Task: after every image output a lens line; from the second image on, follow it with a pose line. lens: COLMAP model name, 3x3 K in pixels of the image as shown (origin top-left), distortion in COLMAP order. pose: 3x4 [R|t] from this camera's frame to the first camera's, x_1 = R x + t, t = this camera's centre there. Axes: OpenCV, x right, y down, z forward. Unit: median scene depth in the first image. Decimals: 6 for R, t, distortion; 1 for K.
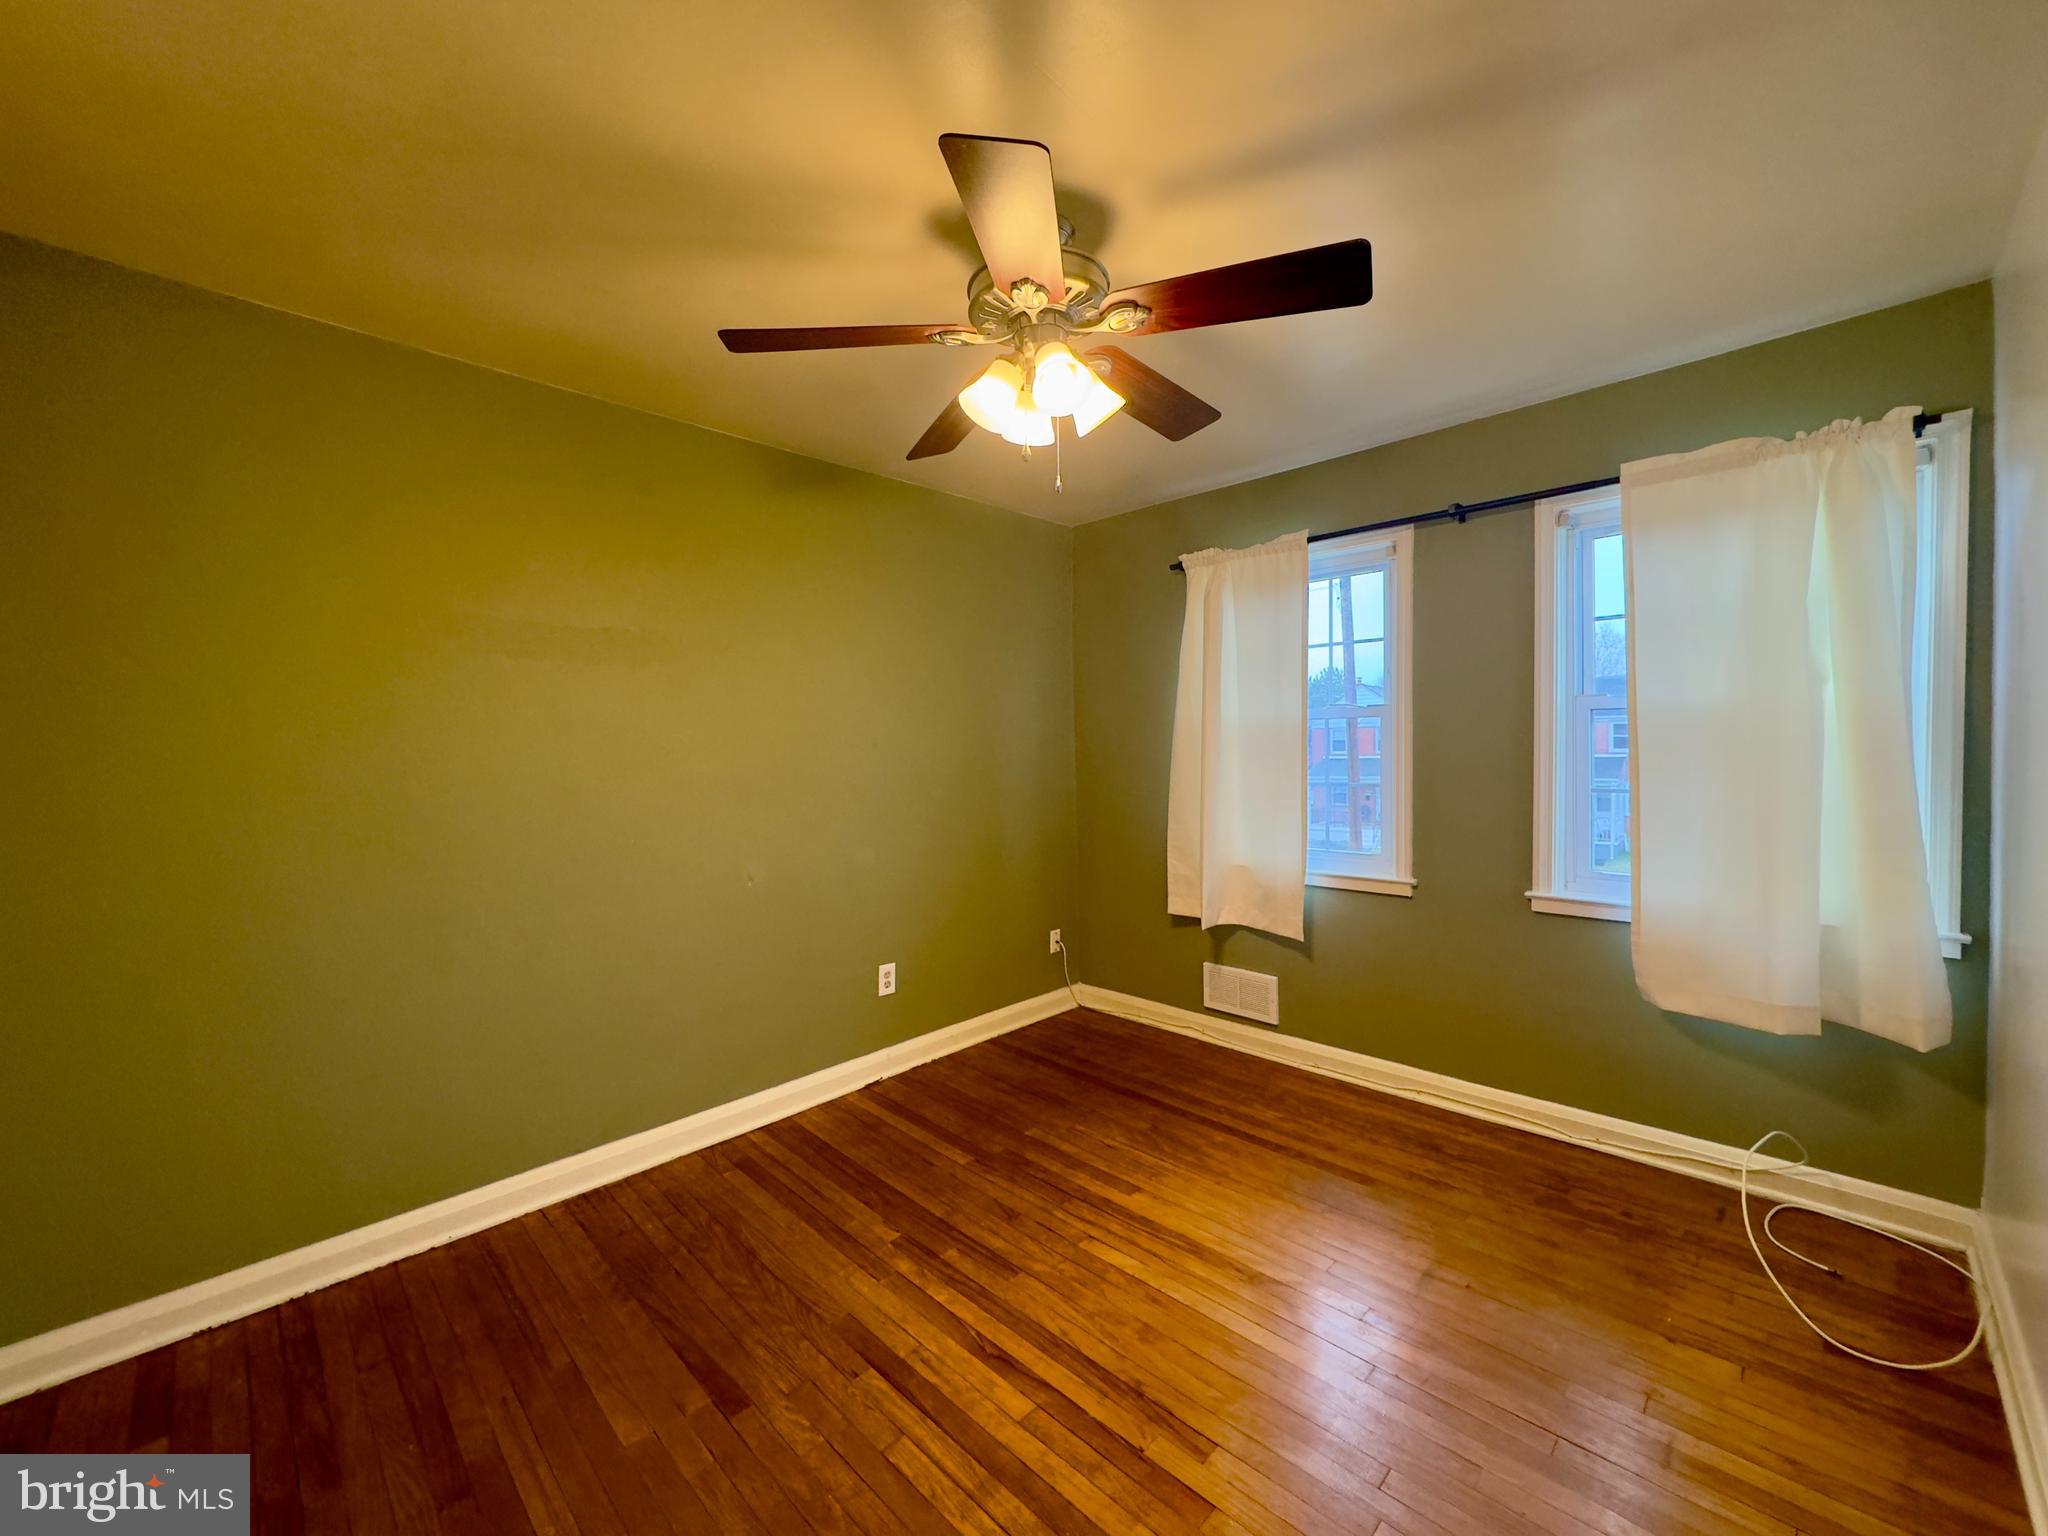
lens RADIAL K [[815.3, 0, 1024.0], [0, 815.3, 768.0], [0, 0, 1]] dist [-0.000961, 0.000128]
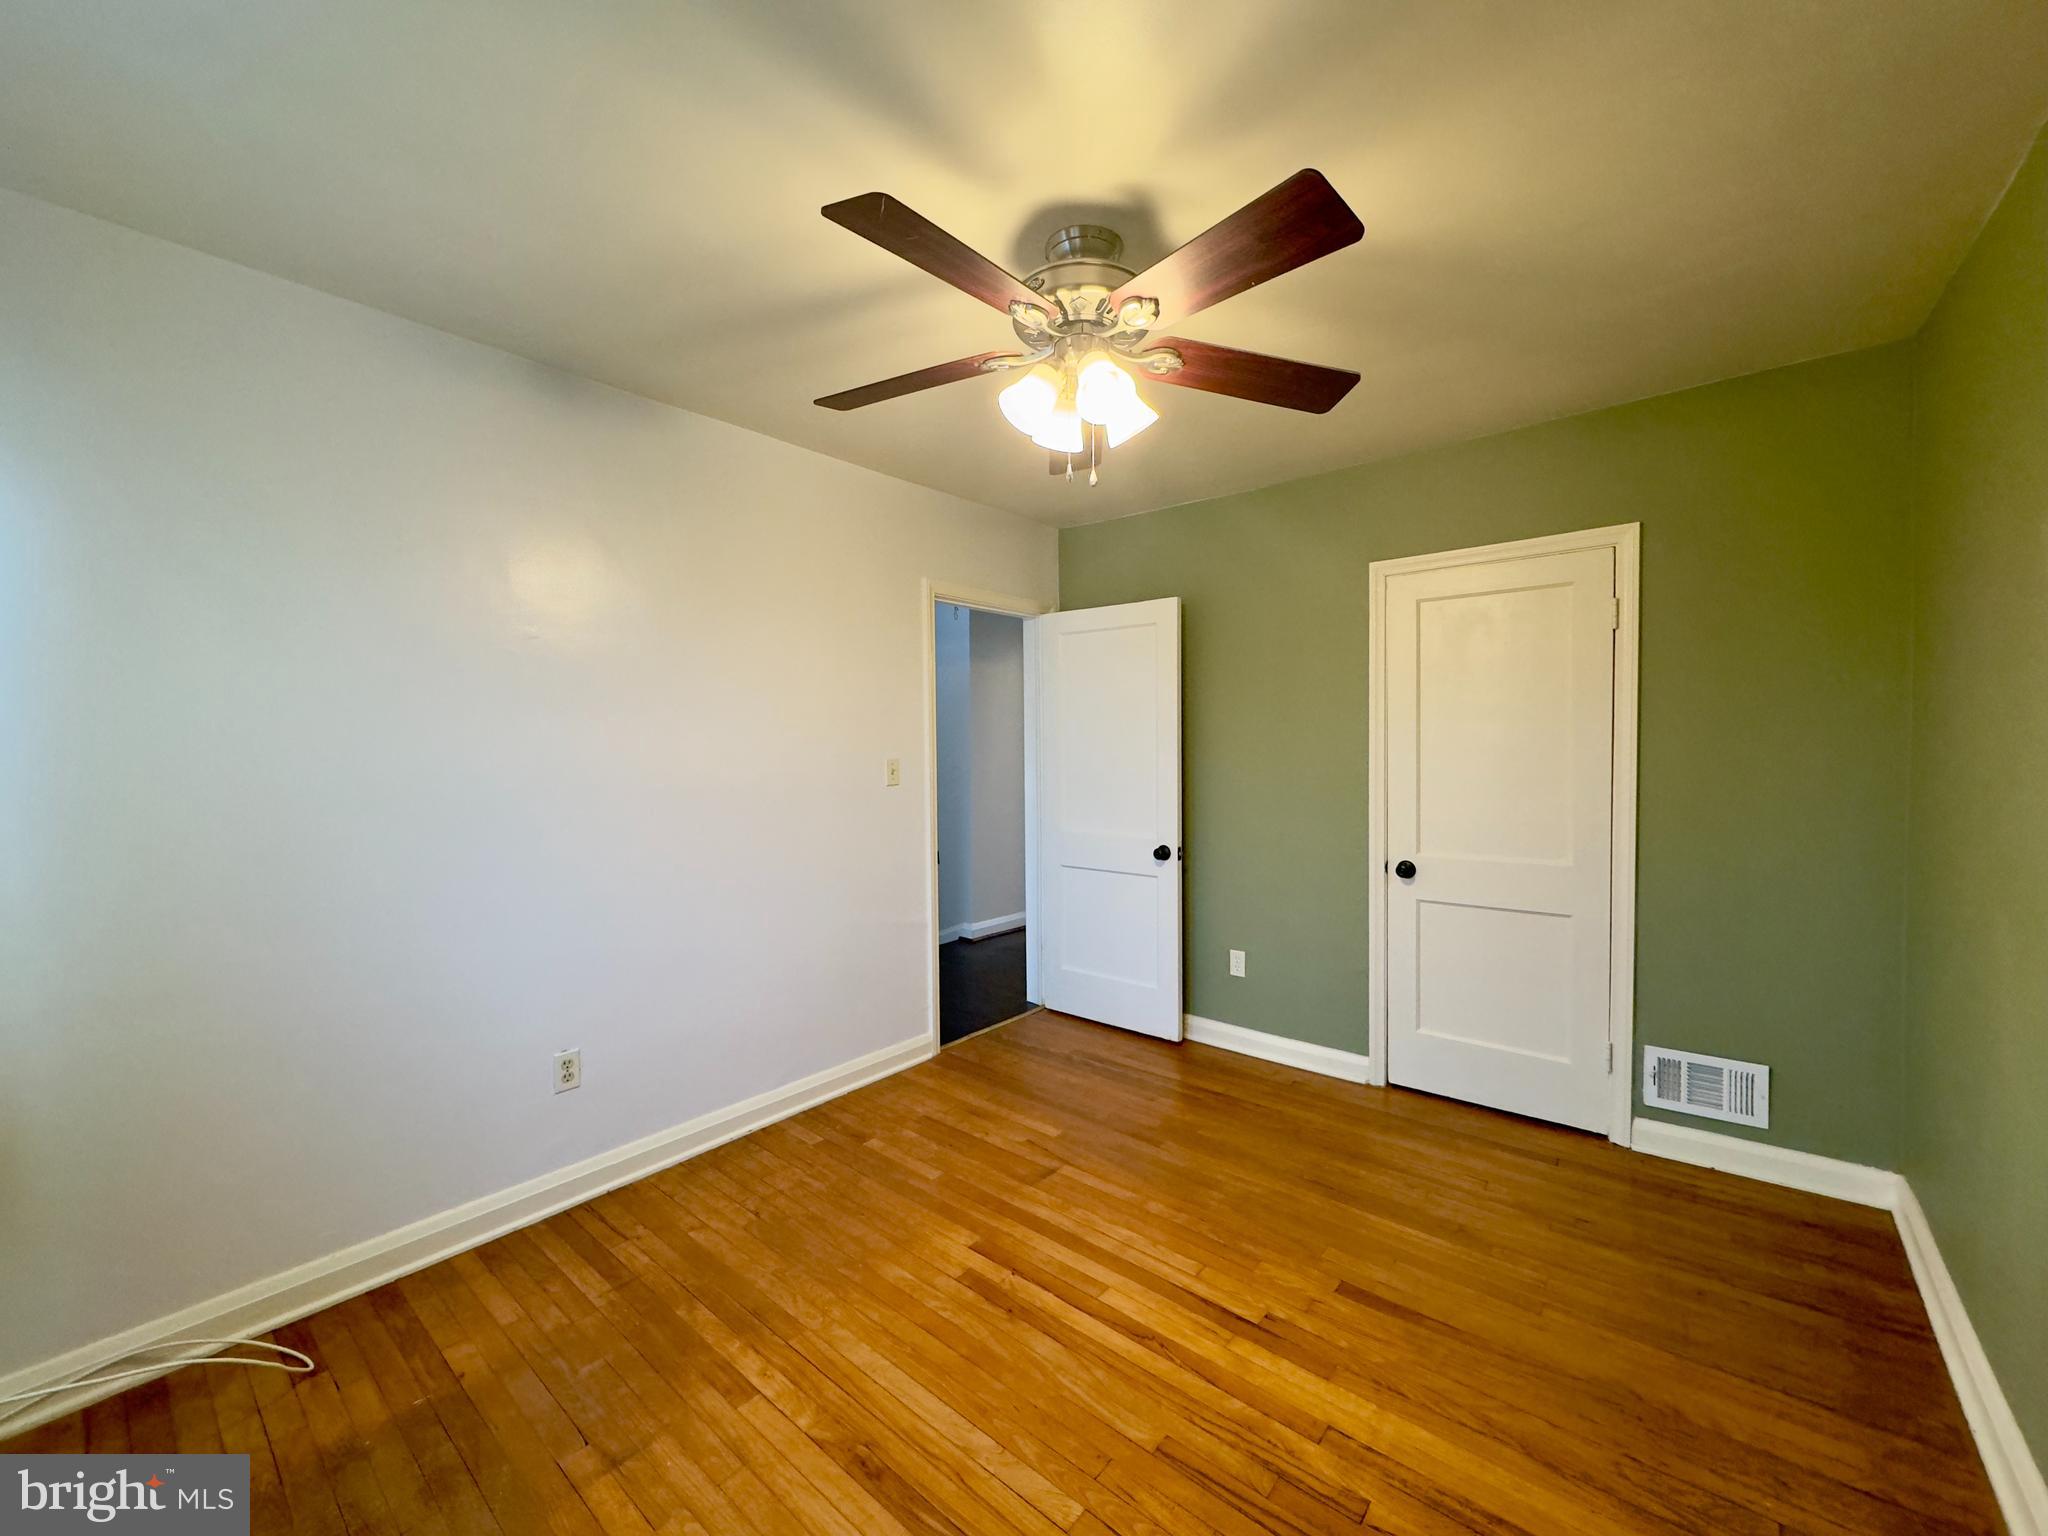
lens RADIAL K [[815.3, 0, 1024.0], [0, 815.3, 768.0], [0, 0, 1]] dist [-0.000961, 0.000128]
pose [[-0.996287, 0.022644, -0.083066, 0.201371], [0.017484, 0.997902, 0.062333, -0.067509], [0.084303, 0.060649, -0.994593, 2.094392]]
